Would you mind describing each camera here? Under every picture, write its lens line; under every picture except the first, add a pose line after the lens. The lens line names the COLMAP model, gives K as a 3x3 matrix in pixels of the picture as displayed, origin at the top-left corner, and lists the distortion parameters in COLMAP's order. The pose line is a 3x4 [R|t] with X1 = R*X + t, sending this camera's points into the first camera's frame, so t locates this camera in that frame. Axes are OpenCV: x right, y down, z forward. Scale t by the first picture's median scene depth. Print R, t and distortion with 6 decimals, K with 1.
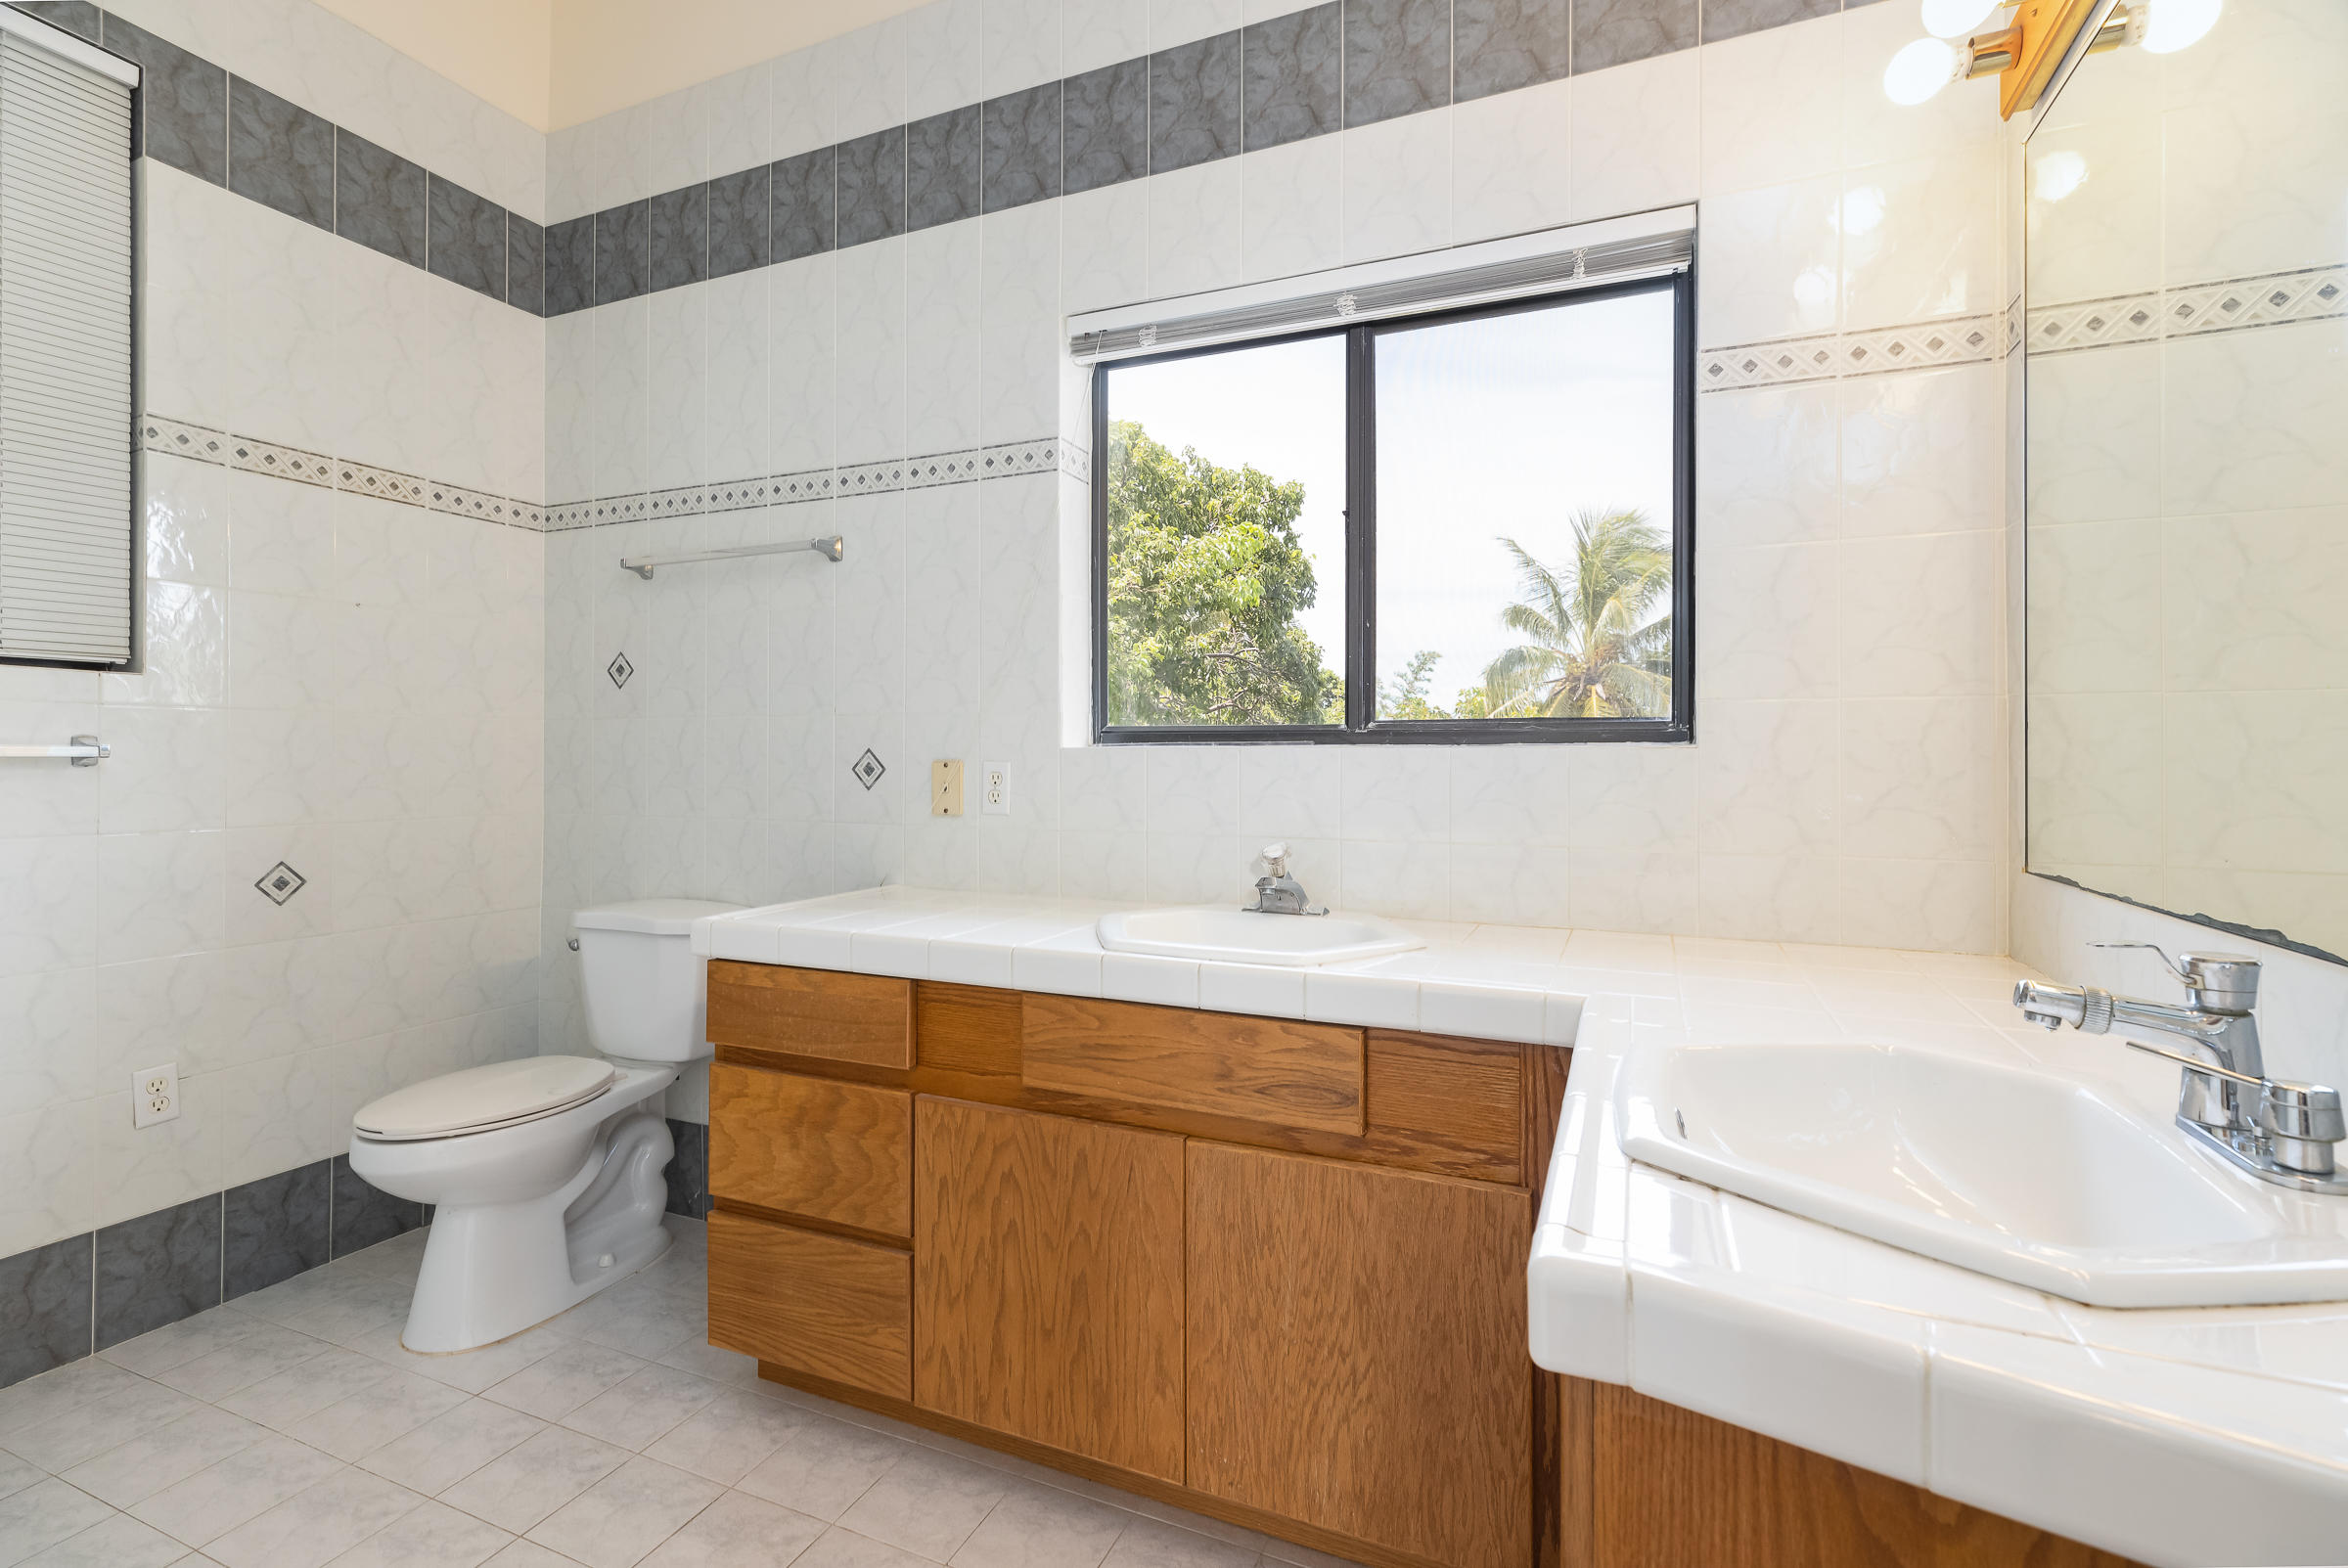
lens RADIAL K [[1067.2, 0, 1176.3], [0, 1067.2, 741.3], [0, 0, 1]] dist [0.007418, -0.000623]
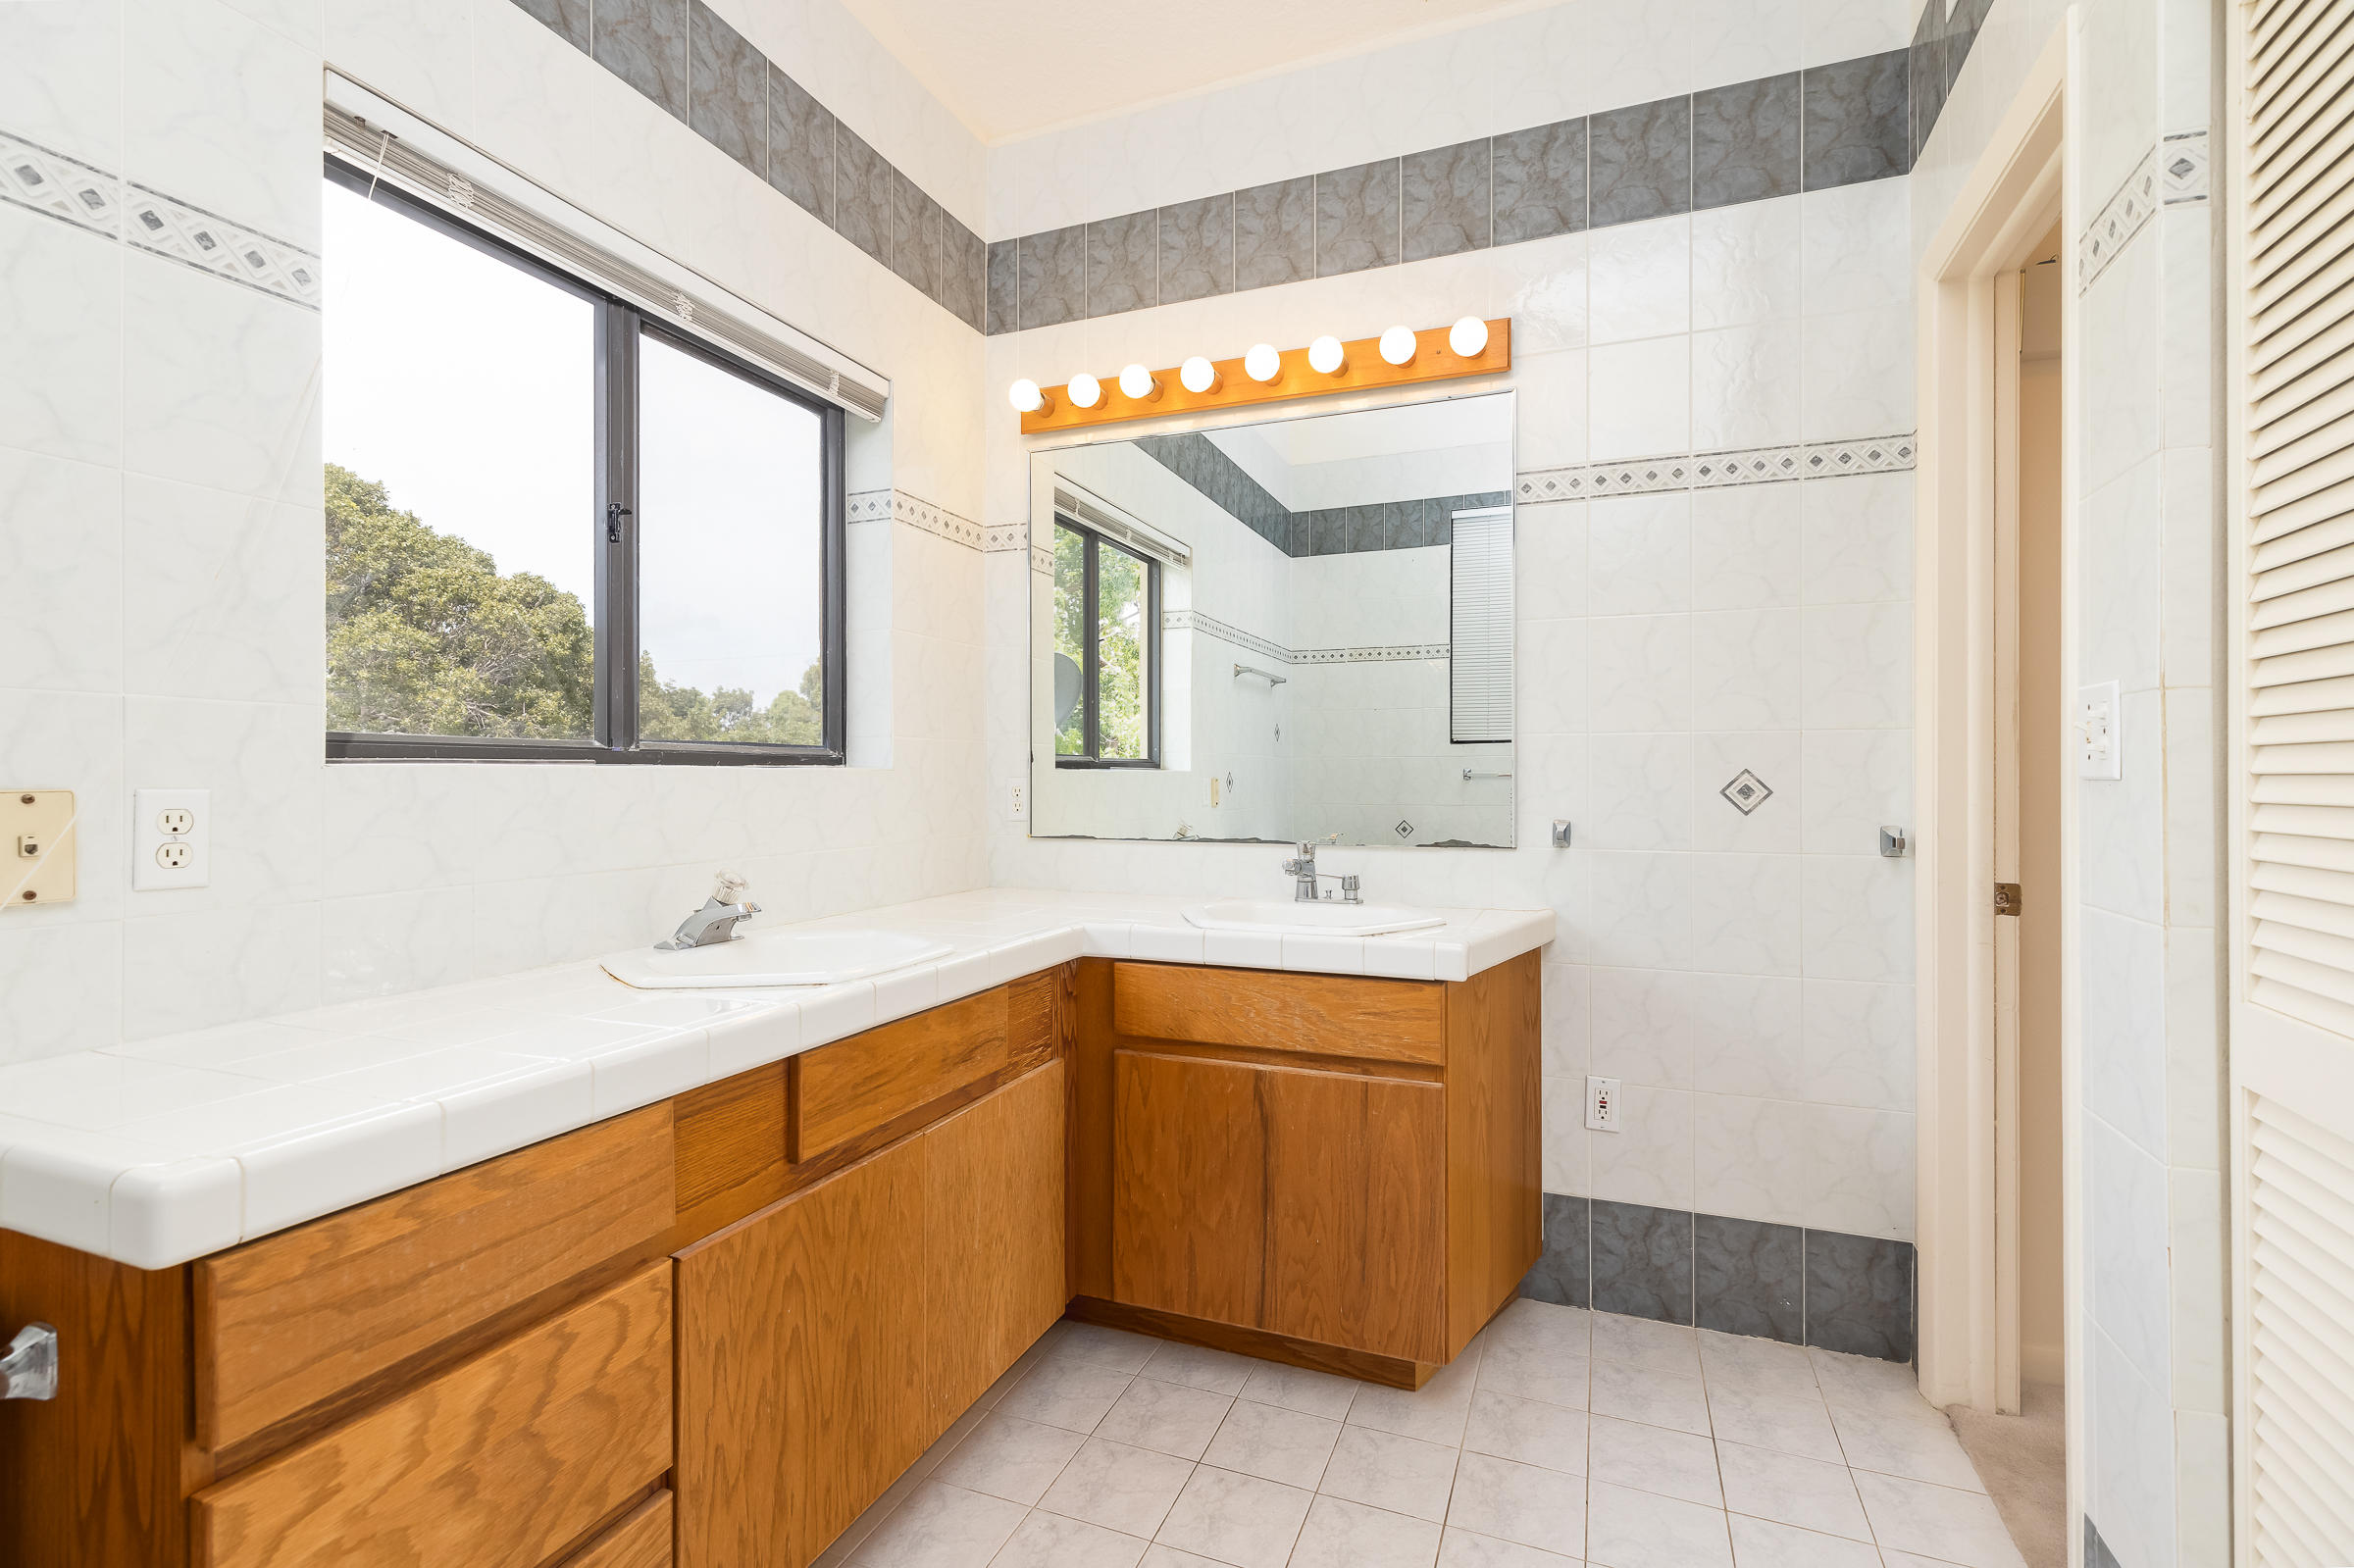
lens RADIAL K [[1069.9, 0, 1159.0], [0, 1069.9, 763.3], [0, 0, 1]] dist [0.007418, -0.000623]
pose [[-0.009524, 0.010663, 0.999898, -1.027461], [-0.010473, 0.999887, -0.010762, 0.008764], [-0.999900, -0.010575, -0.009411, 0.738954]]
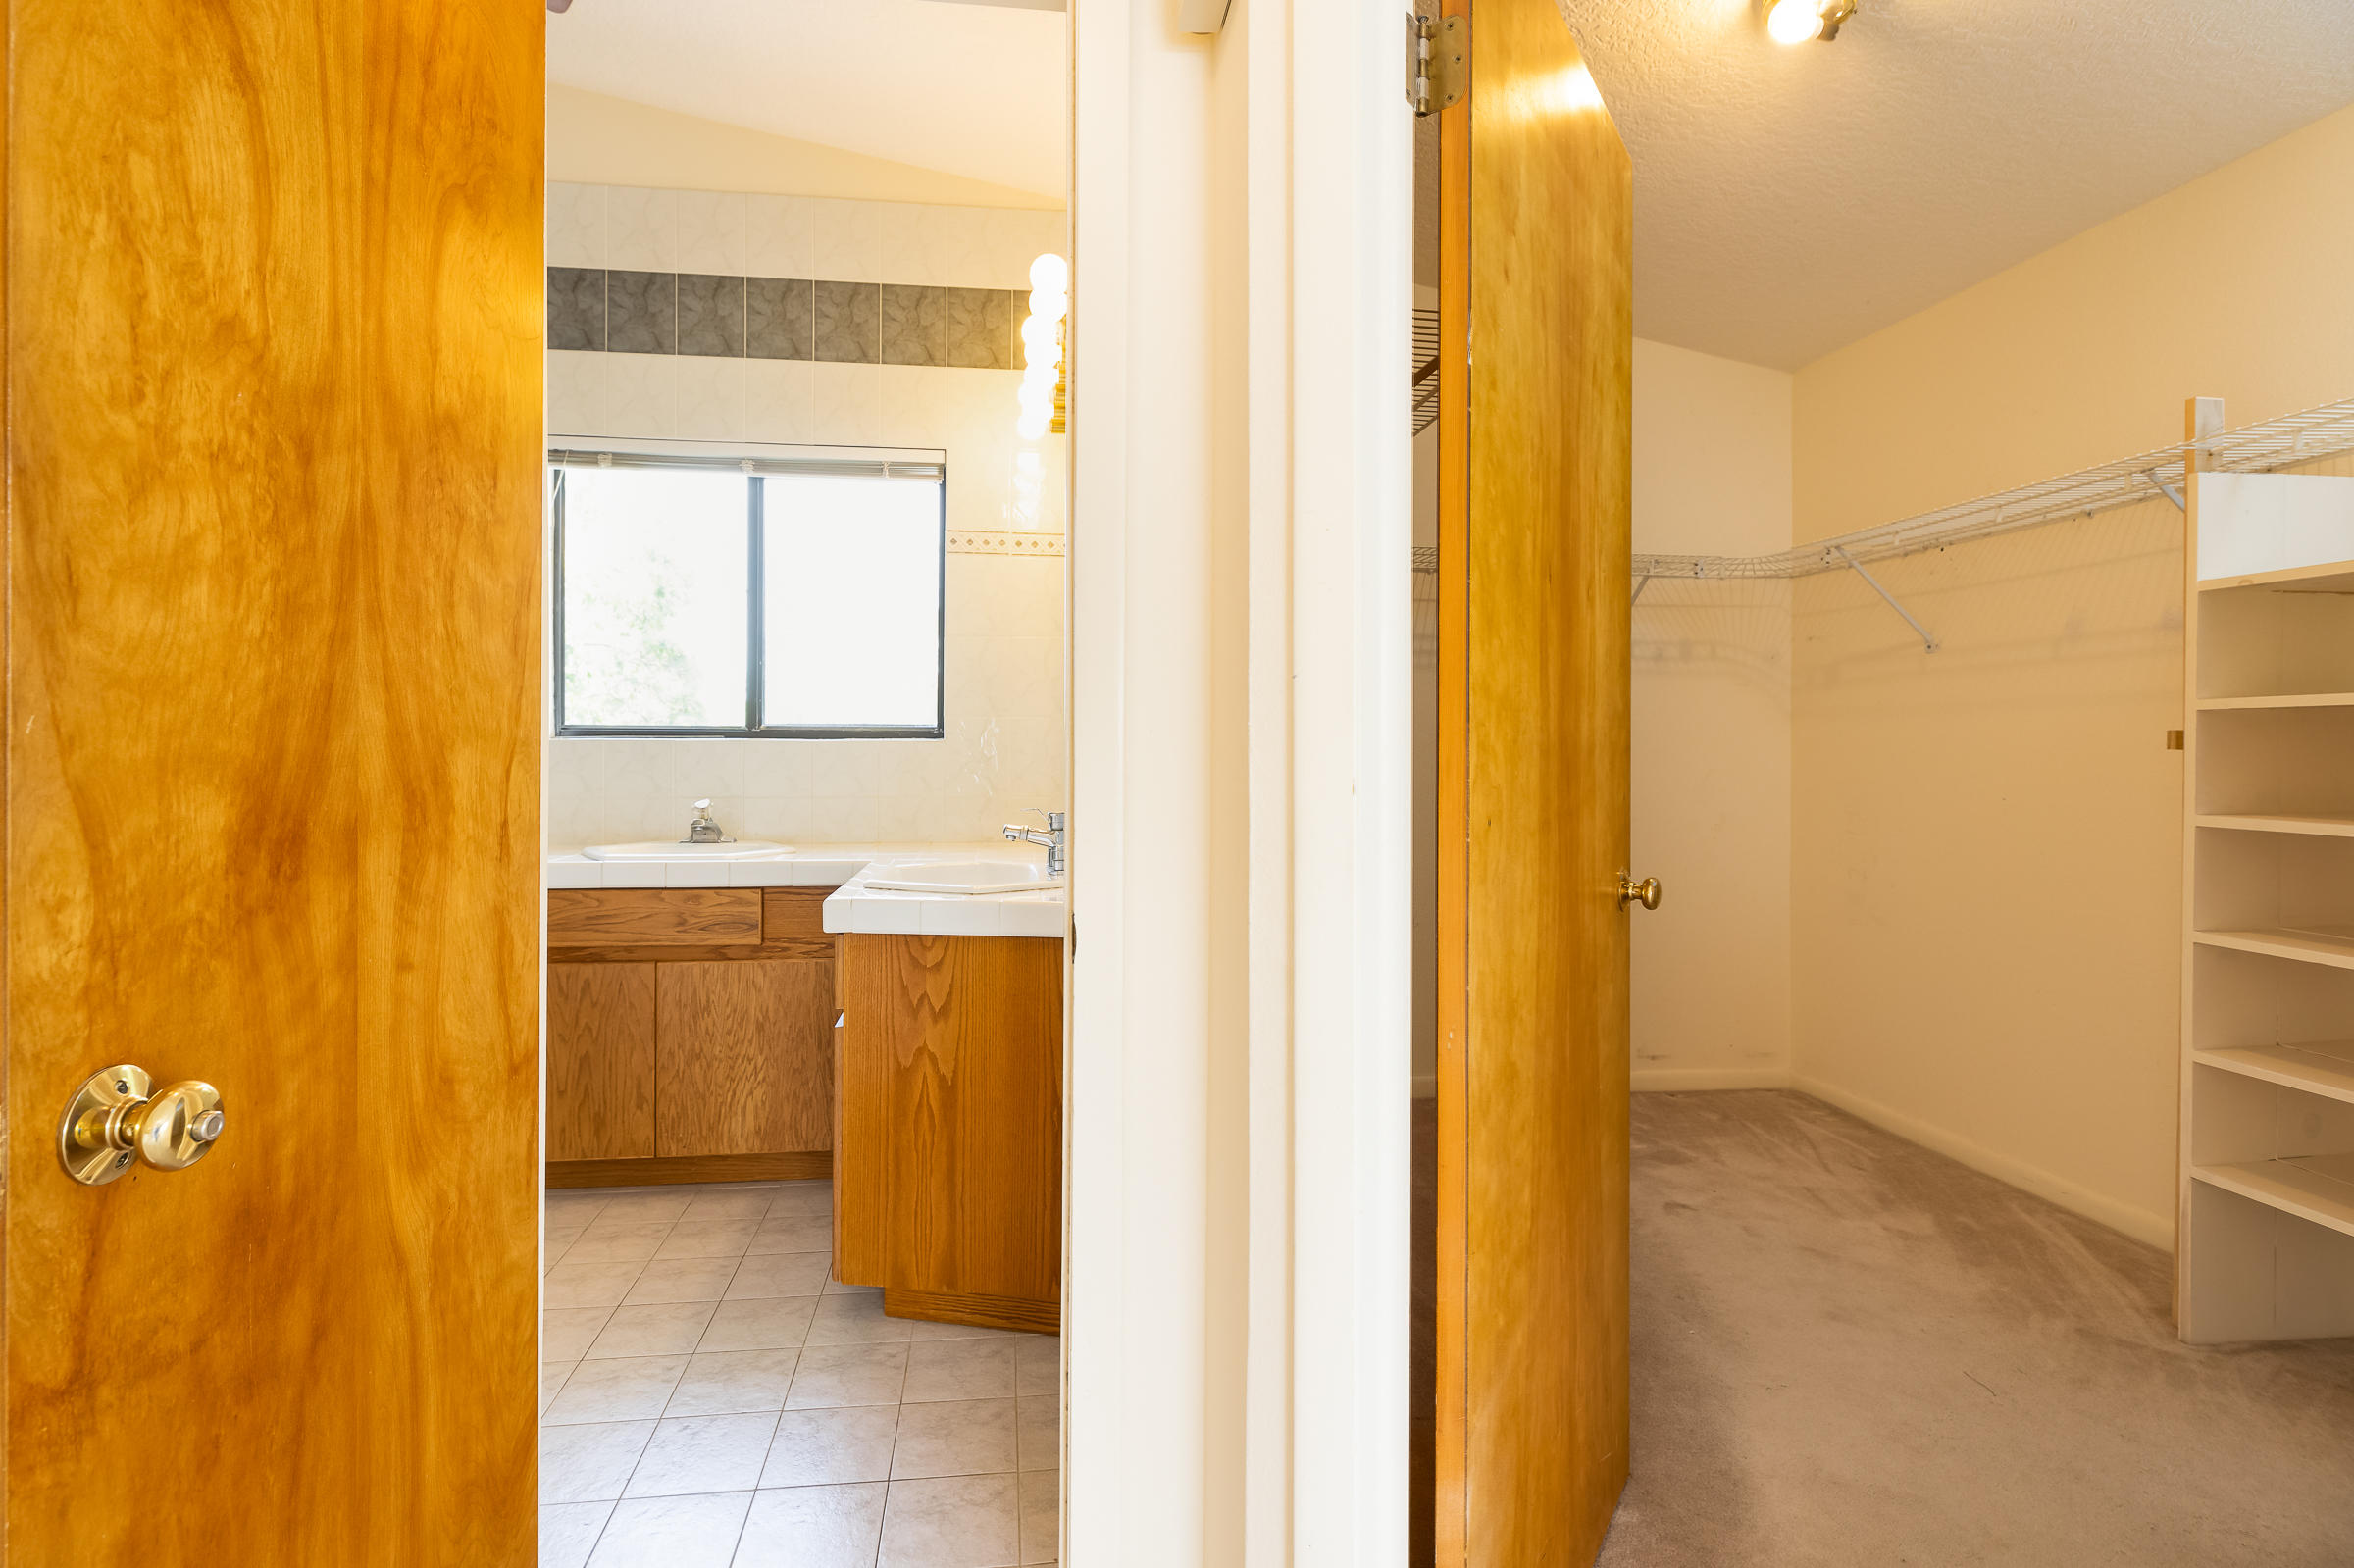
lens RADIAL K [[1069.9, 0, 1107.4], [0, 1069.9, 747.8], [0, 0, 1]] dist [0.007418, -0.000623]
pose [[0.870105, 0.004456, 0.492846, -0.206969], [-0.007999, 0.999955, 0.005082, 0.003379], [-0.492802, -0.008364, 0.870102, -0.860955]]
